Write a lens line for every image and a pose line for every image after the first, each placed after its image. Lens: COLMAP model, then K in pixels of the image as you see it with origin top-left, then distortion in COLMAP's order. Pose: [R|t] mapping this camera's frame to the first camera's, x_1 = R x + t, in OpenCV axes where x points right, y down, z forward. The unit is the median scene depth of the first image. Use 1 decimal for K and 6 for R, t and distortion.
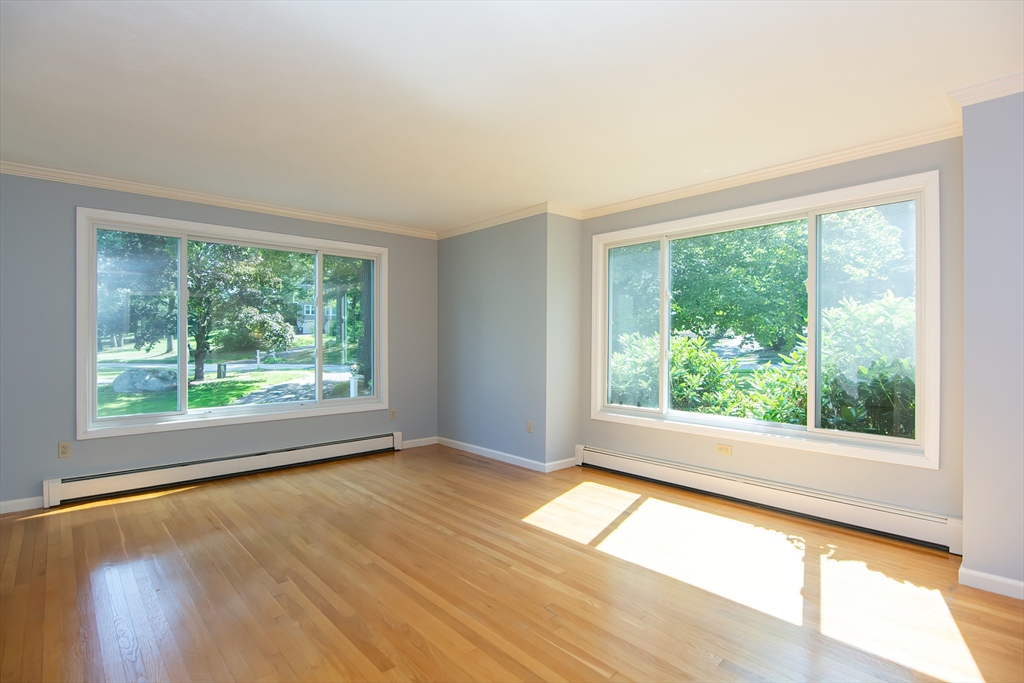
lens RADIAL K [[503.6, 0, 517.0], [0, 503.6, 338.9], [0, 0, 1]] dist [-0.000227, -0.000424]
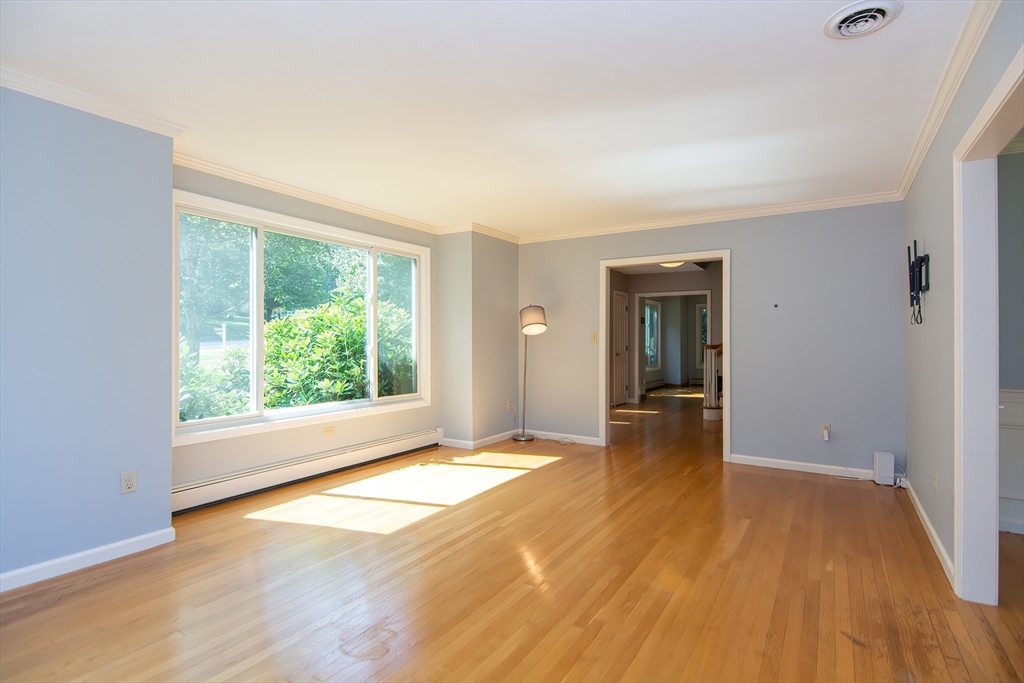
lens RADIAL K [[503.6, 0, 517.0], [0, 503.6, 338.9], [0, 0, 1]] dist [-0.000227, -0.000424]
pose [[-0.262662, -0.003455, 0.964882, -0.830310], [-0.008216, 0.999965, 0.001344, 0.001129], [-0.964853, -0.007574, -0.262682, 0.901632]]
